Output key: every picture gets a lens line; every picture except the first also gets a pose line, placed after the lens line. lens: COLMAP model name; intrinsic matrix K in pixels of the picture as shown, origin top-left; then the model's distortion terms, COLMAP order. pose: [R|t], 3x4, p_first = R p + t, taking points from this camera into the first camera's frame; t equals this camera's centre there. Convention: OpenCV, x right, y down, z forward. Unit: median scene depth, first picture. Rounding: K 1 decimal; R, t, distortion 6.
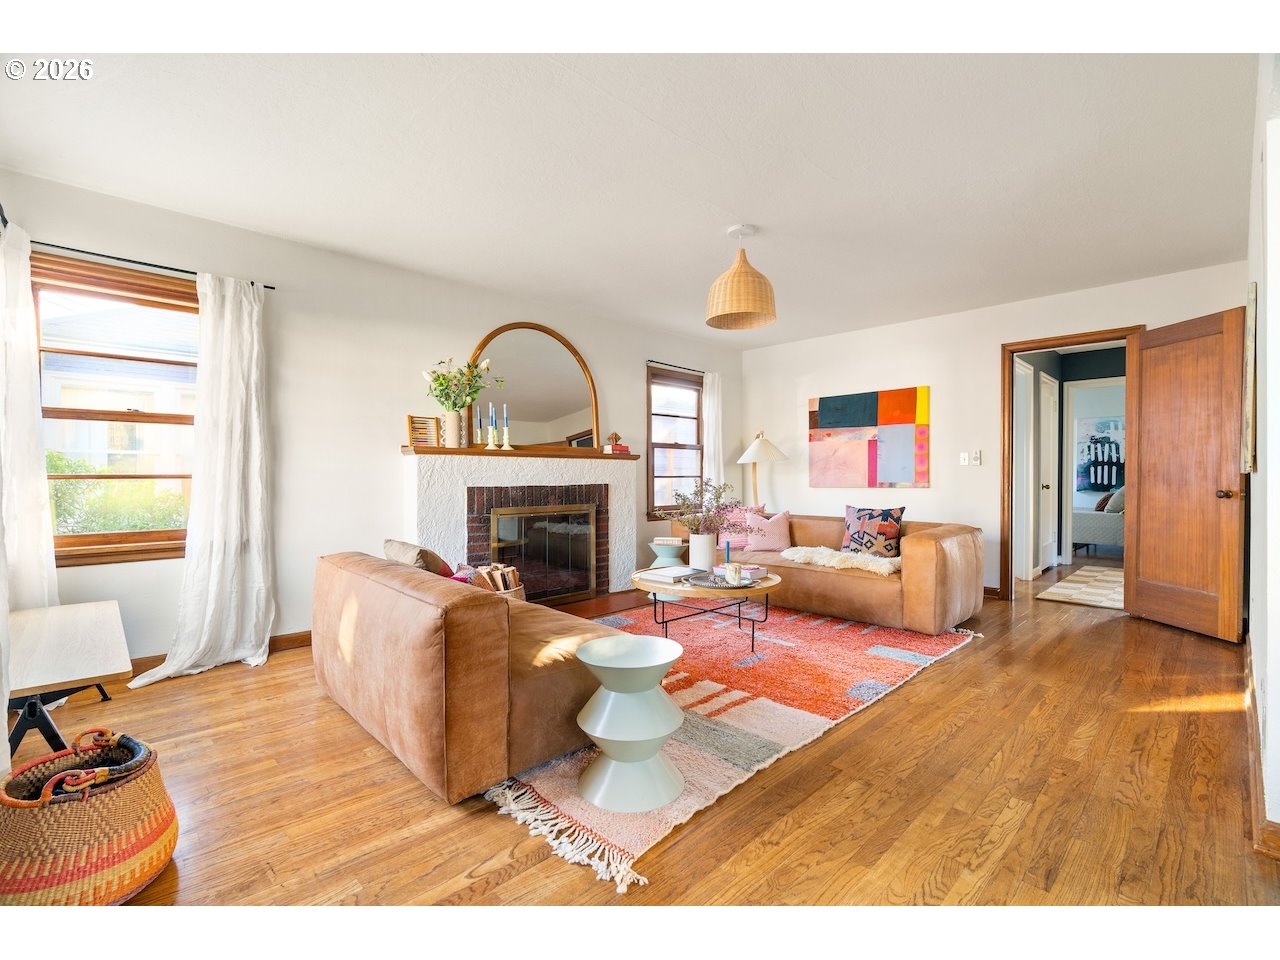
lens RADIAL K [[582.2, 0, 643.4], [0, 582.2, 479.8], [0, 0, 1]] dist [-0.013822, 0.005172]
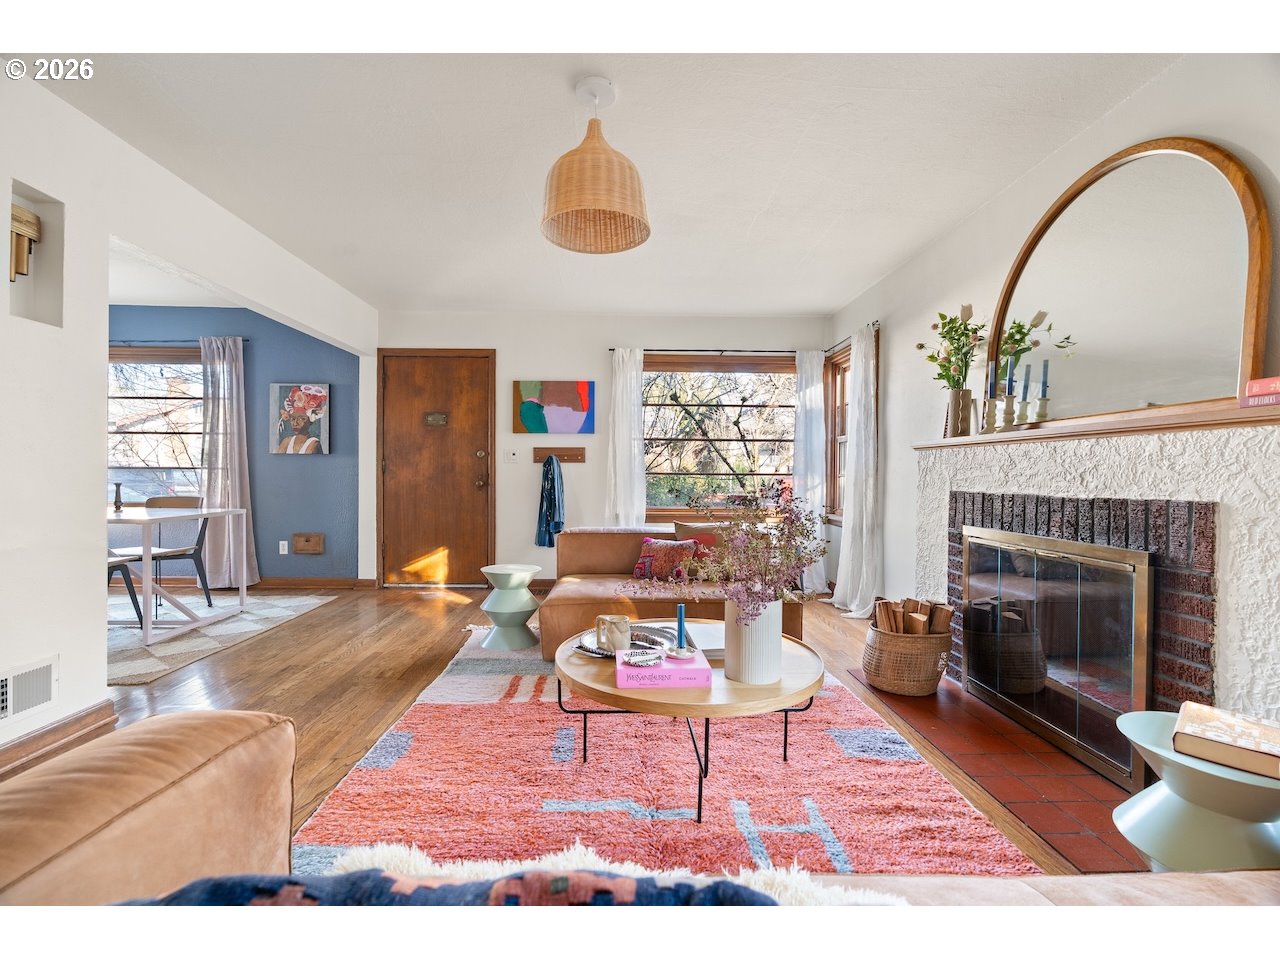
lens RADIAL K [[582.2, 0, 633.6], [0, 582.2, 482.5], [0, 0, 1]] dist [-0.013822, 0.005172]
pose [[-0.683566, 0.008476, -0.729840, 0.460872], [-0.010735, 0.999708, 0.021664, -0.009270], [0.729810, 0.022643, -0.683275, 1.119601]]
